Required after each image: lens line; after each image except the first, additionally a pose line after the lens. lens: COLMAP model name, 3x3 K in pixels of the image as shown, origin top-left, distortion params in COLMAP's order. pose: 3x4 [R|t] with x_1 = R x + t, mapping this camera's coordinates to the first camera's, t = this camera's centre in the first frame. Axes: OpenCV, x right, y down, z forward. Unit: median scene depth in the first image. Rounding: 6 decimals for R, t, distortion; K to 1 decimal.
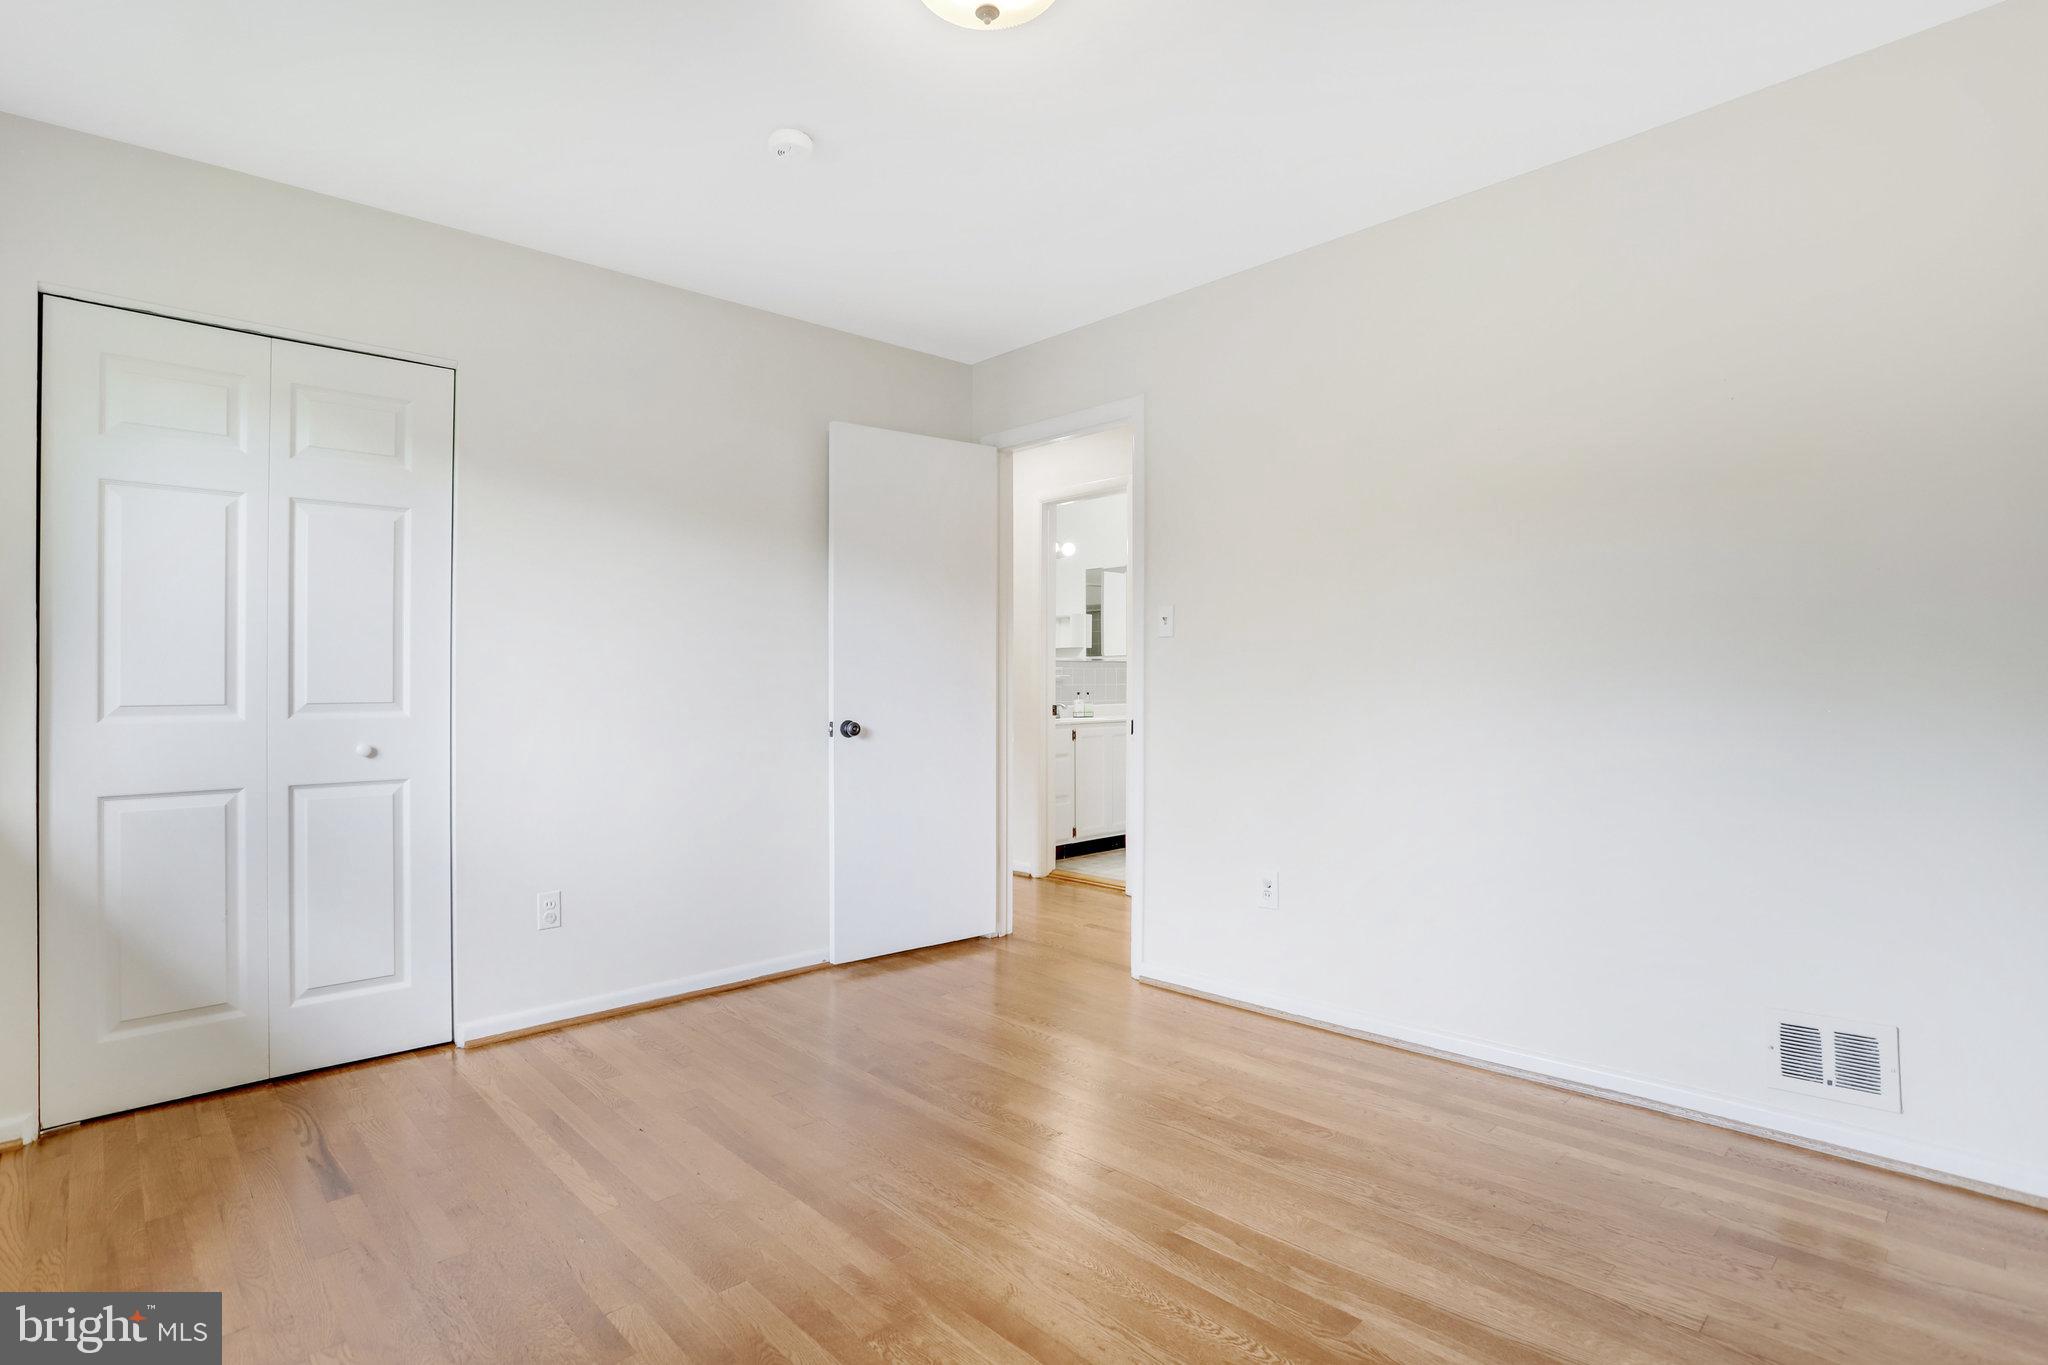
lens RADIAL K [[1000.9, 0, 1024.0], [0, 1000.9, 682.5], [0, 0, 1]] dist [-0.056912, 0.027458]
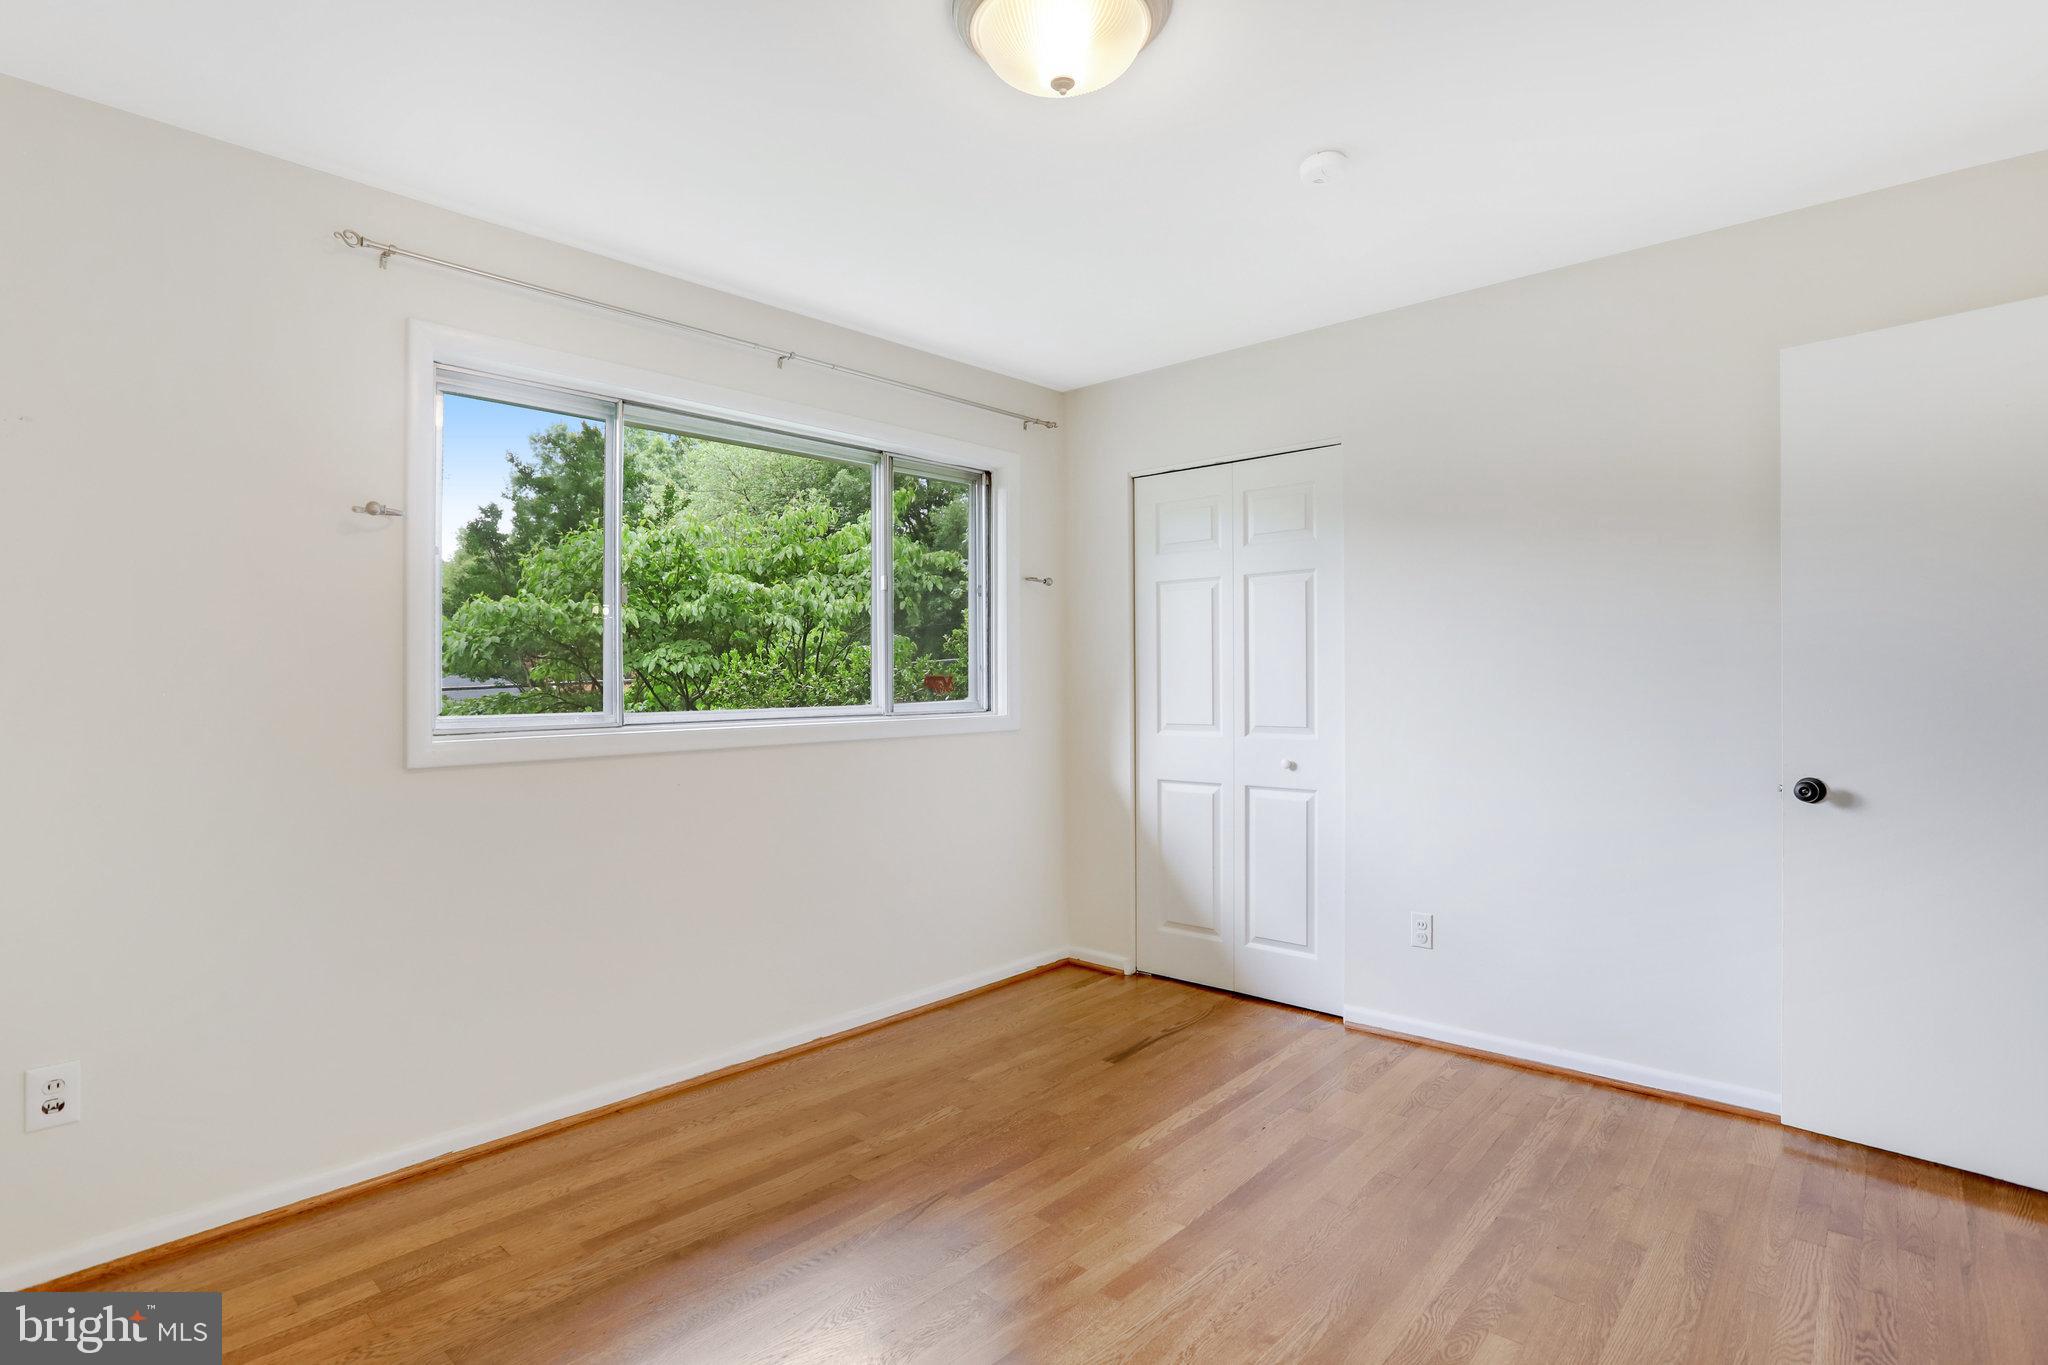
lens RADIAL K [[1000.9, 0, 1024.0], [0, 1000.9, 682.5], [0, 0, 1]] dist [-0.056912, 0.027458]
pose [[0.084096, 0.005877, -0.996440, 0.612181], [0.010163, 0.999926, 0.006755, -0.050903], [0.996406, -0.010695, 0.084030, 0.566973]]
